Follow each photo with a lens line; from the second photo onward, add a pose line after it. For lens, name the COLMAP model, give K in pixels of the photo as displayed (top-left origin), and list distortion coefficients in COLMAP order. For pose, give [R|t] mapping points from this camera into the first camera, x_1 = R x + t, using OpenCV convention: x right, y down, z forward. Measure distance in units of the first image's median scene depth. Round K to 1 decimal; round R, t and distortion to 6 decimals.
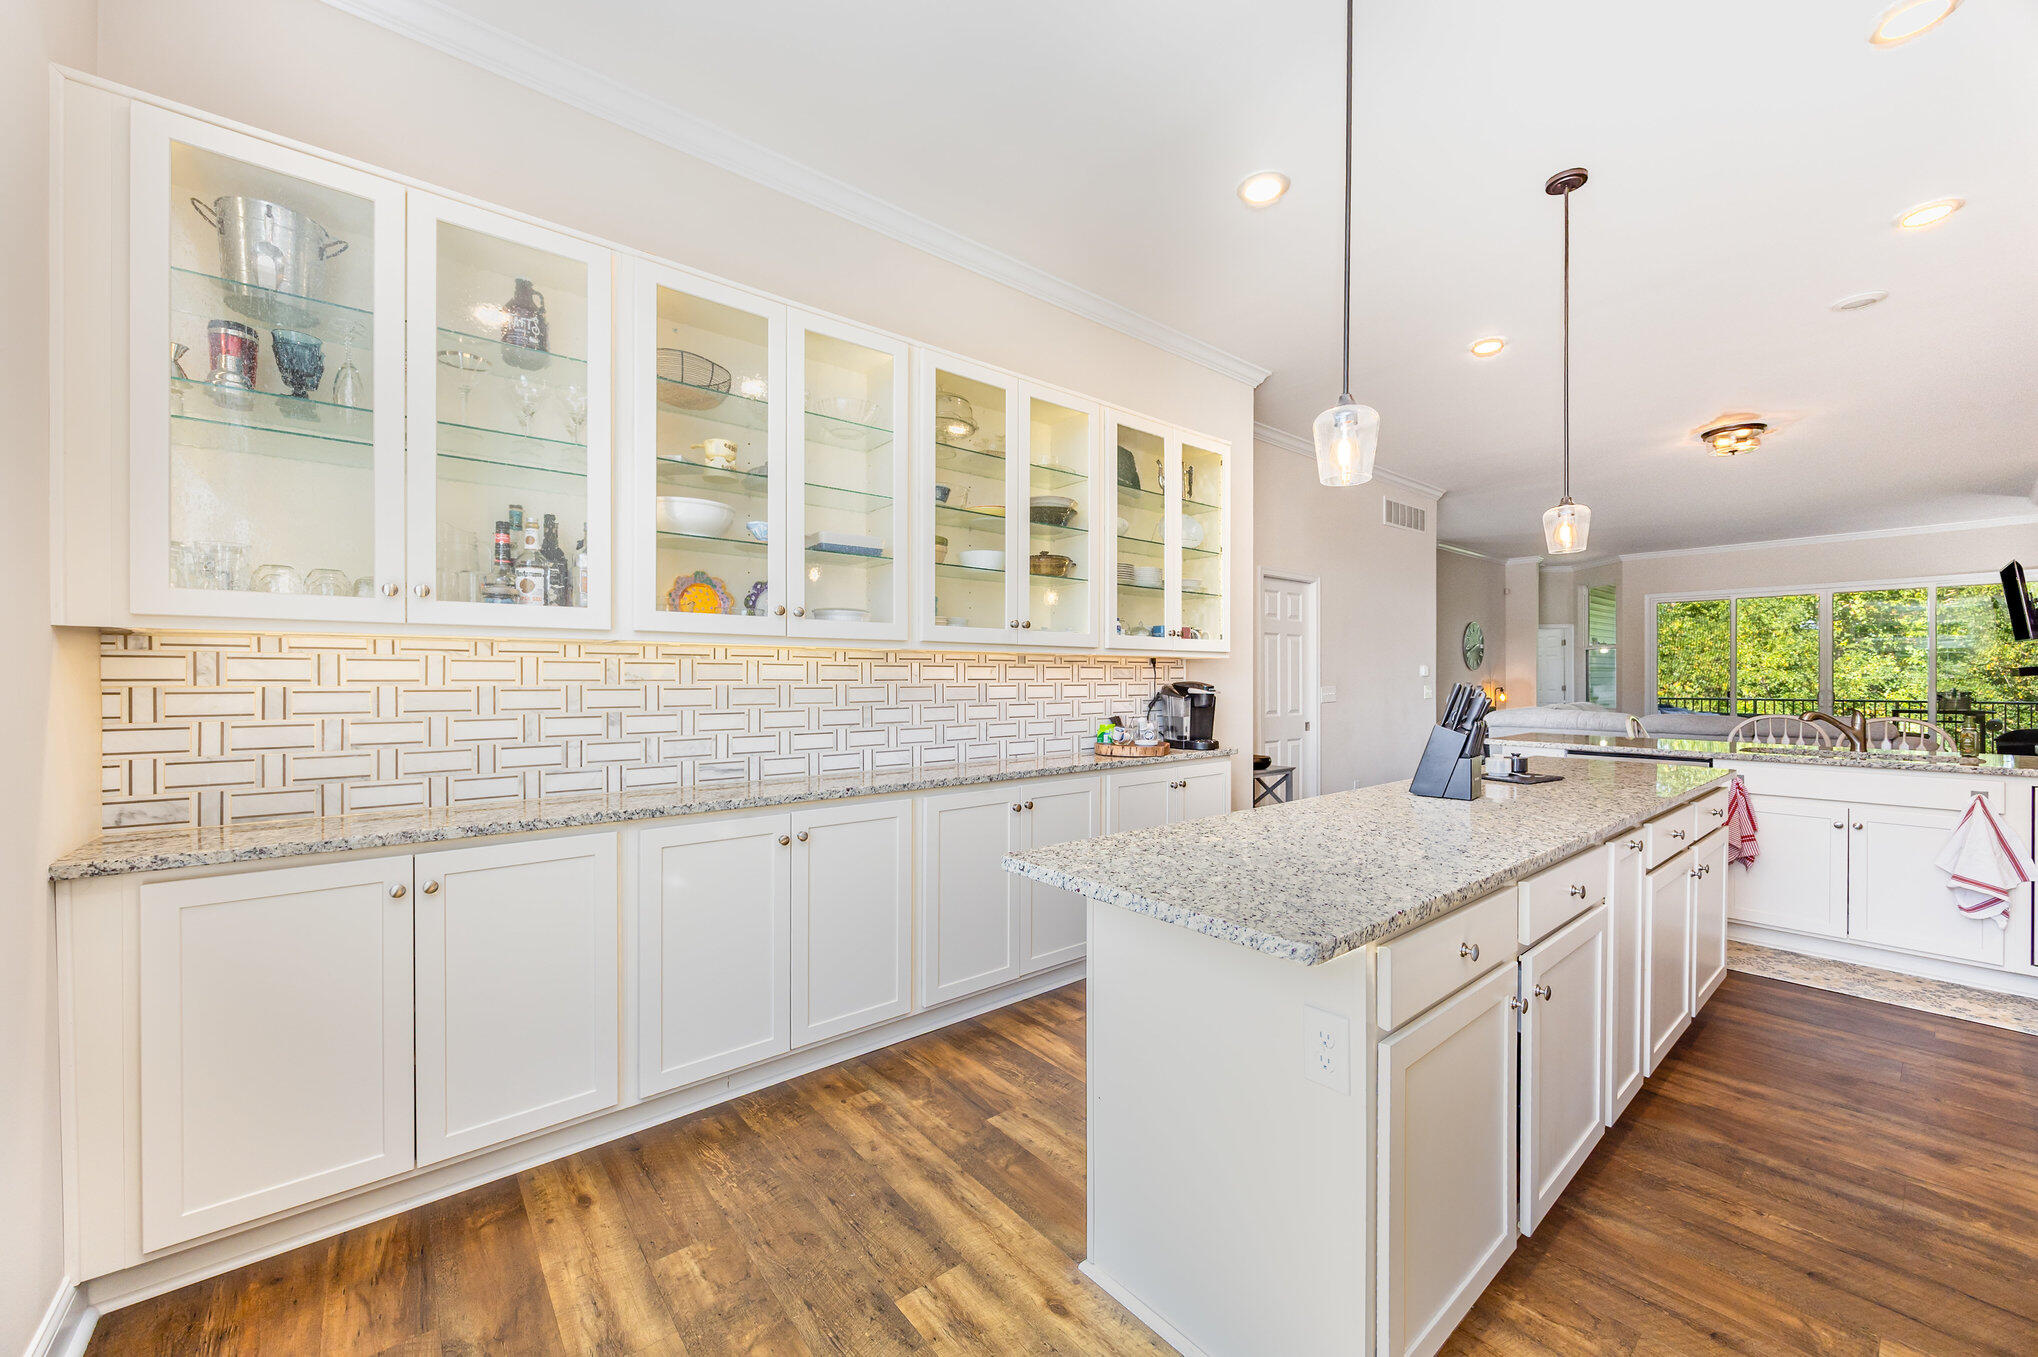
lens RADIAL K [[780.3, 0, 1023.2], [0, 780.3, 679.3], [0, 0, 1]] dist [0.002298, 0.000151]
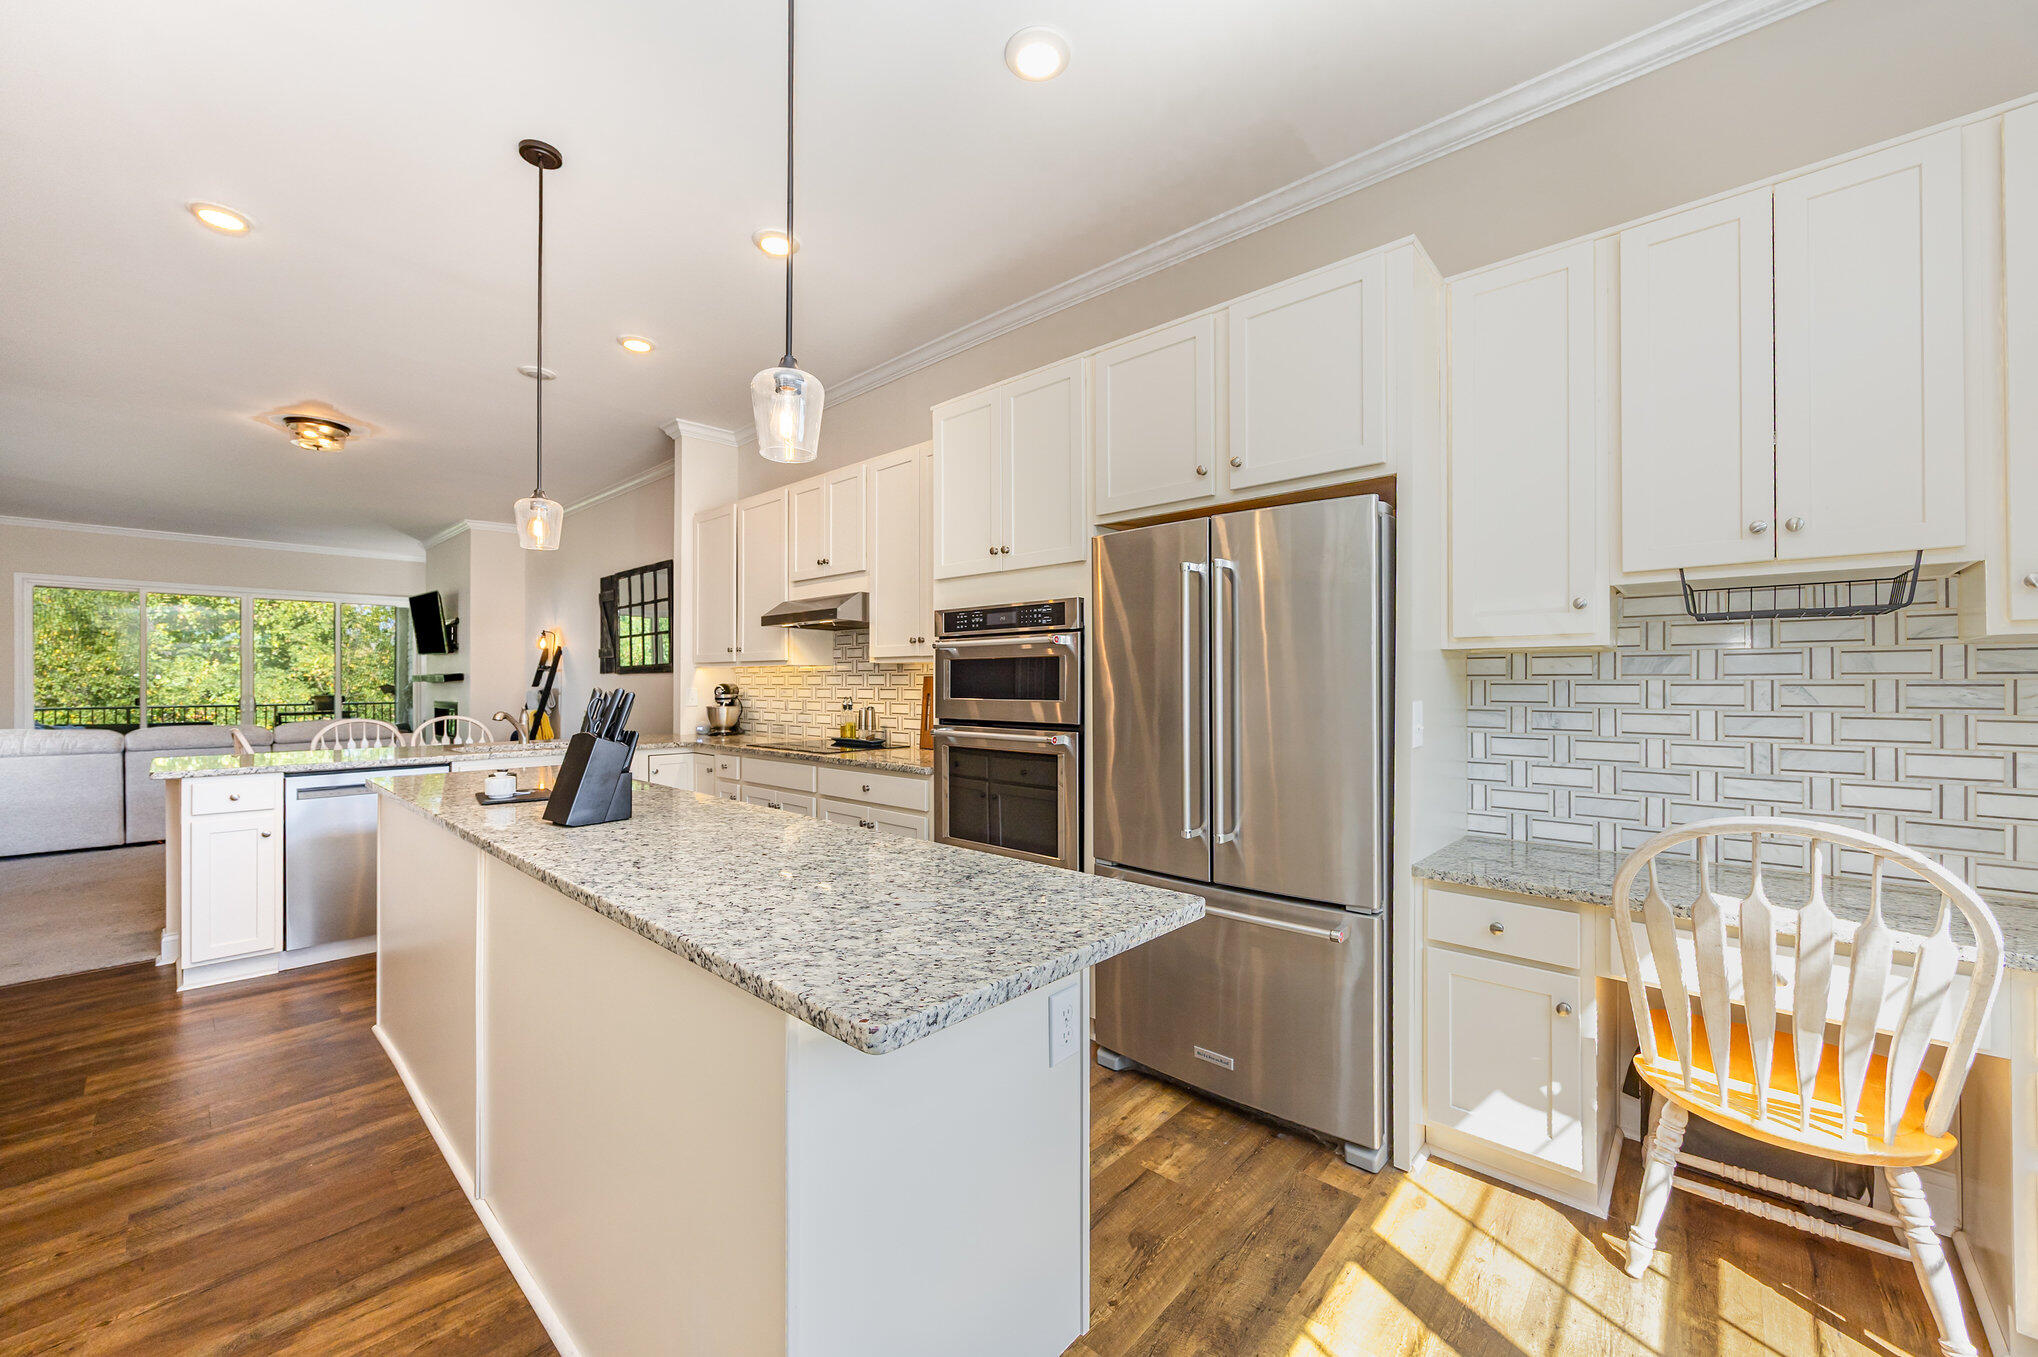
lens RADIAL K [[780.3, 0, 1021.7], [0, 780.3, 681.8], [0, 0, 1]] dist [0.002298, 0.000151]
pose [[-0.140295, -0.000205, 0.990110, -0.158280], [0.003220, 0.999995, 0.000663, -0.001001], [-0.990105, 0.003281, -0.140293, 0.280684]]
